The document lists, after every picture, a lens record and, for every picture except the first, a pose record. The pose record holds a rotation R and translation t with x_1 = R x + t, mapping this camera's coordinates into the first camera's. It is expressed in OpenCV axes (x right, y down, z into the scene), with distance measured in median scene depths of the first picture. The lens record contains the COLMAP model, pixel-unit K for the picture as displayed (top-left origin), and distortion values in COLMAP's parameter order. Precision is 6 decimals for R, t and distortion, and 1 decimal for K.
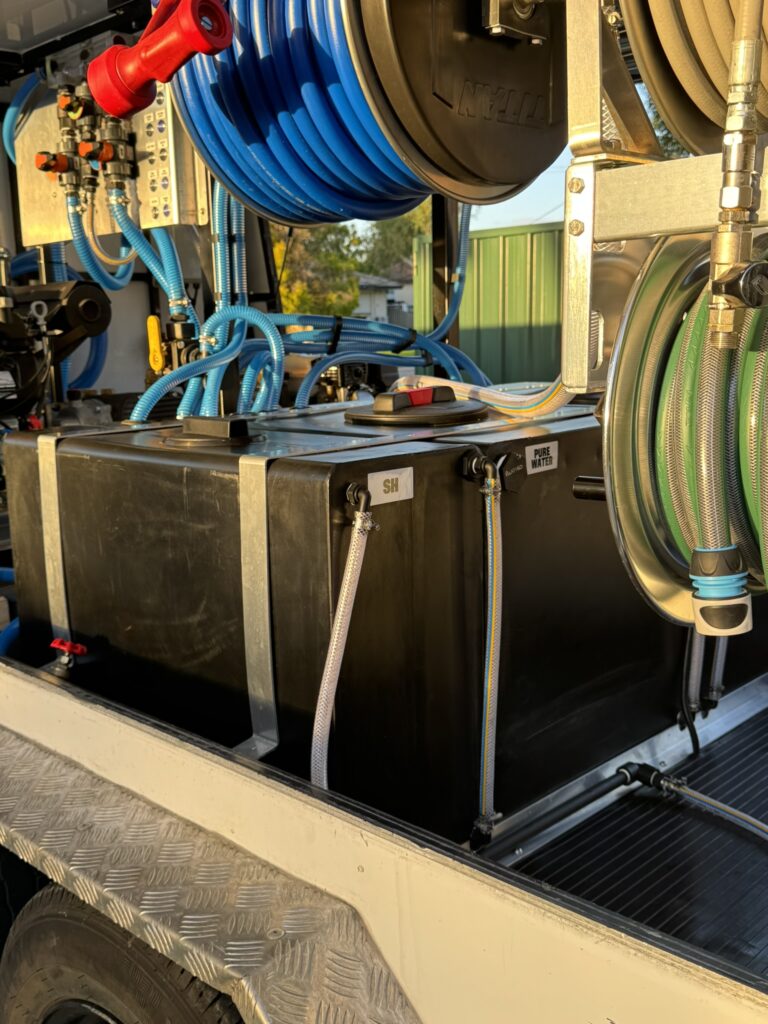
lens RADIAL K [[1036.6, 0, 384.0], [0, 1036.6, 512.0], [0, 0, 1]] dist [0.115768, -0.257377]
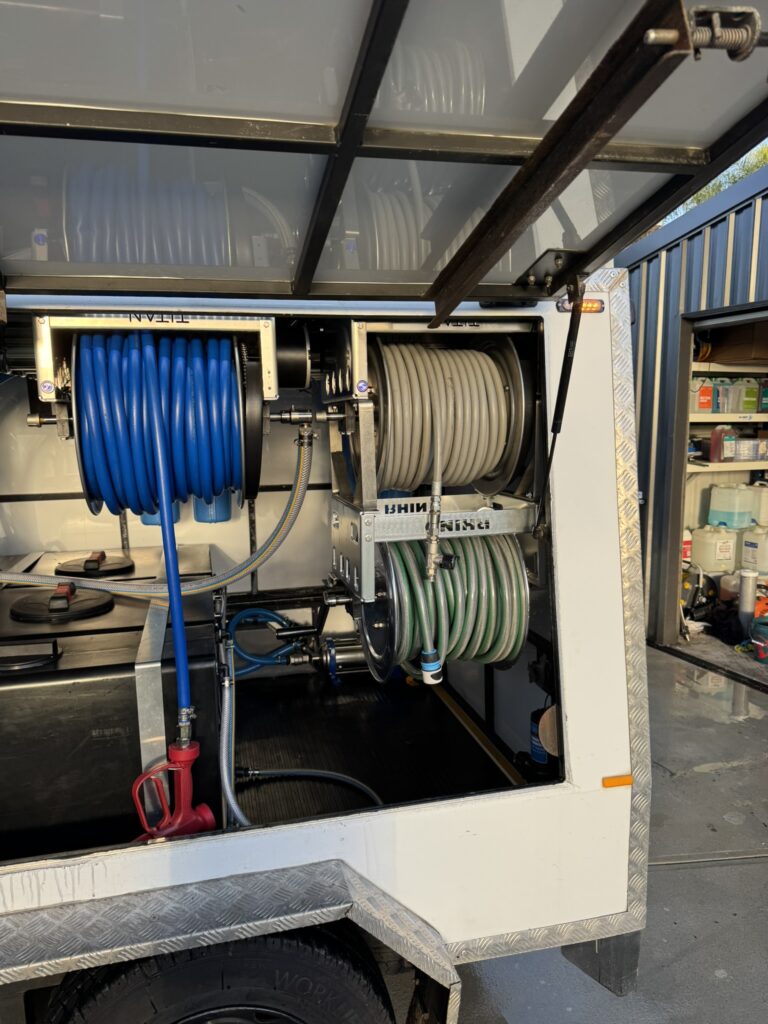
lens RADIAL K [[726.0, 0, 381.0], [0, 726.0, 520.4], [0, 0, 1]] dist [0.073596, -0.088884]
pose [[0.533361, -0.103312, 0.839555, -0.762097], [0.151099, 0.988187, 0.025611, -0.217173], [-0.832283, 0.113196, 0.542671, 0.019799]]
